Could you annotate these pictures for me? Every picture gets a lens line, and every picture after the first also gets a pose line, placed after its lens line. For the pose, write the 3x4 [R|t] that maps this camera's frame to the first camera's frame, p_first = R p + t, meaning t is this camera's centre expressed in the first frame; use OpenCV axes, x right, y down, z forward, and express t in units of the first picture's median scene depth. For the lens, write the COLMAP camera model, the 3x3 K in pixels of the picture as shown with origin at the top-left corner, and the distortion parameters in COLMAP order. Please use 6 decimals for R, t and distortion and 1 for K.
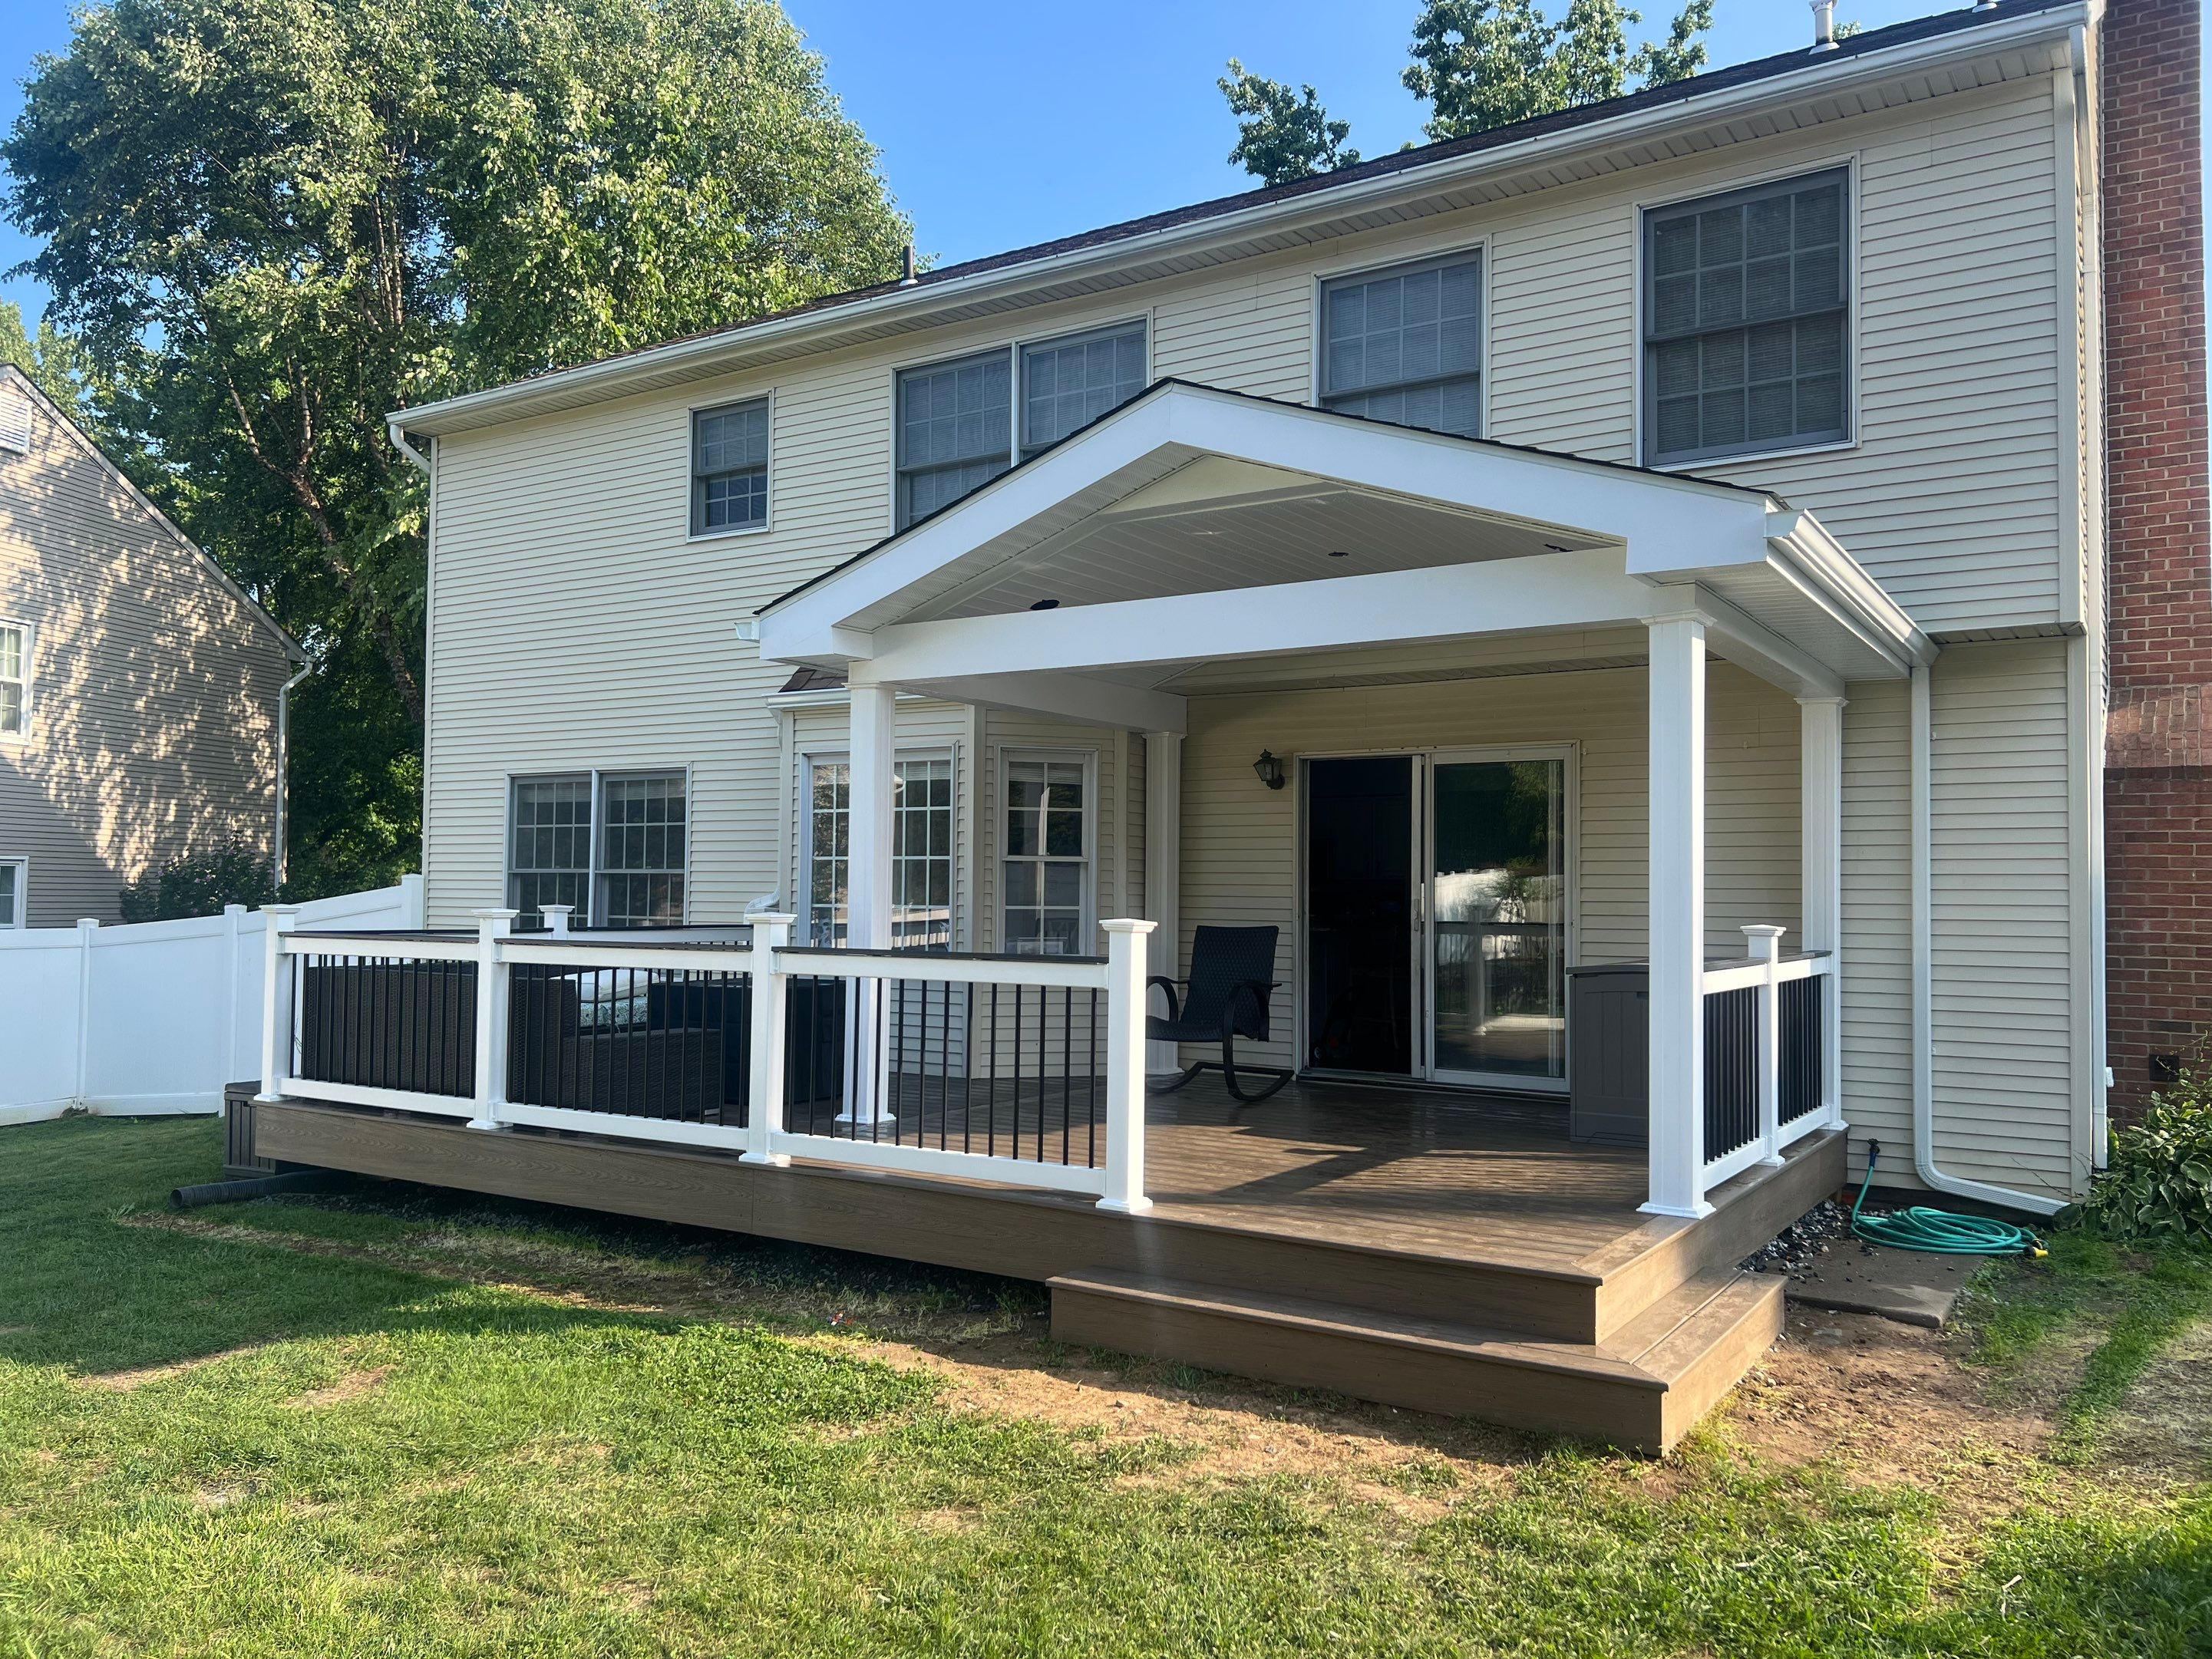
lens RADIAL K [[1659.9, 0, 1103.1], [0, 1659.9, 846.8], [0, 0, 1]] dist [0.026775, -0.020111]
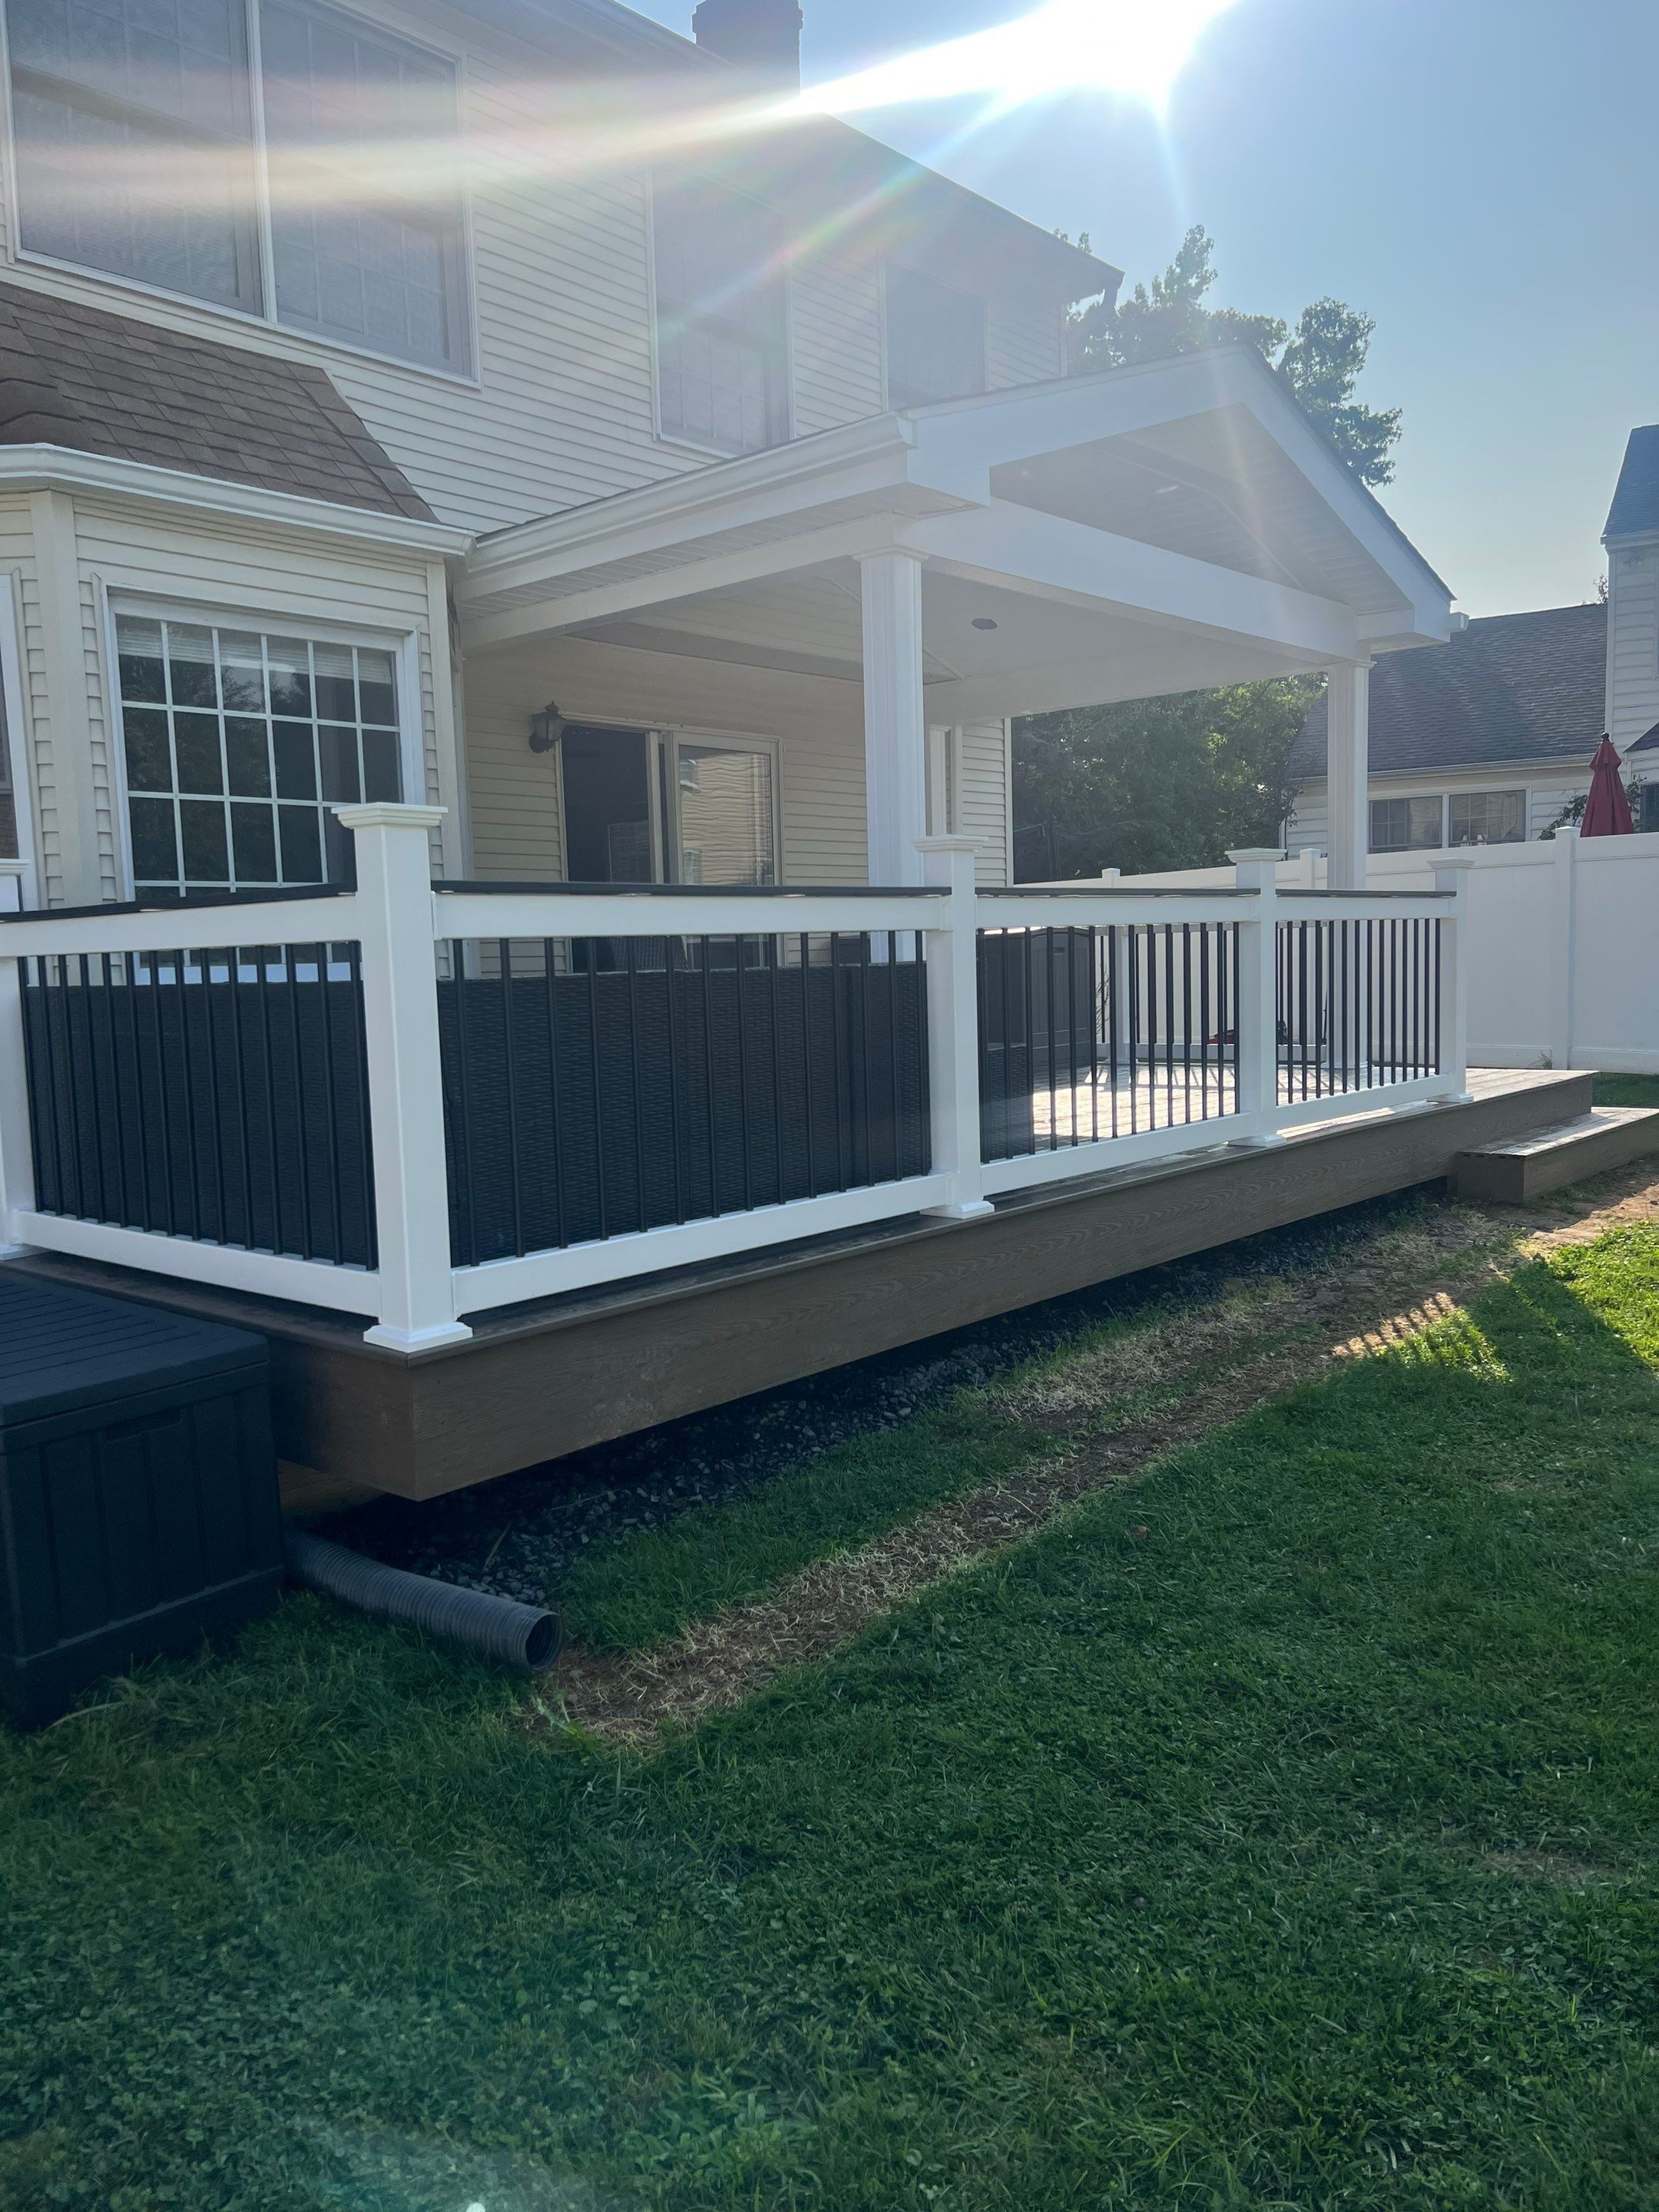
lens RADIAL K [[1660.1, 0, 810.6], [0, 1660.1, 1117.8], [0, 0, 1]] dist [0.026775, -0.020111]
pose [[0.148141, -0.113312, 0.982453, -0.640178], [0.001901, 0.993445, 0.114293, 0.046721], [-0.988964, -0.015064, 0.147385, 0.661225]]
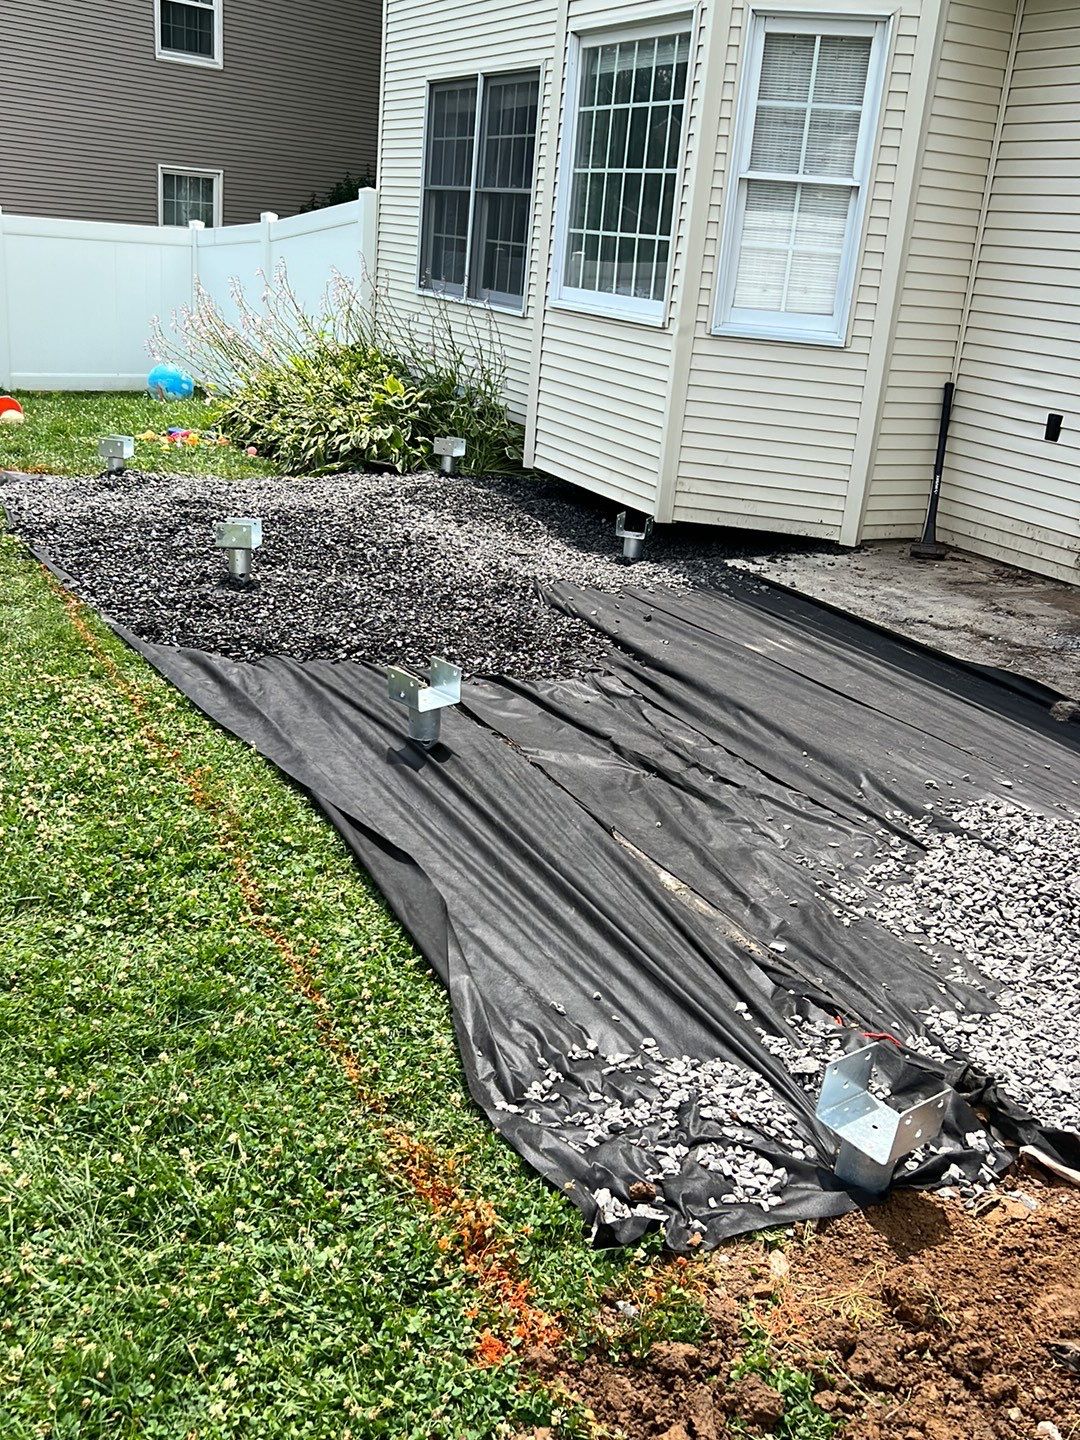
lens RADIAL K [[1382.5, 0, 535.9], [0, 1382.5, 731.0], [0, 0, 1]] dist [0.007043, 0.000000]
pose [[0.854068, 0.228232, -0.467416, 0.189219], [-0.051619, 0.931351, 0.360445, 0.018210], [0.517593, -0.283717, 0.807219, 0.321814]]
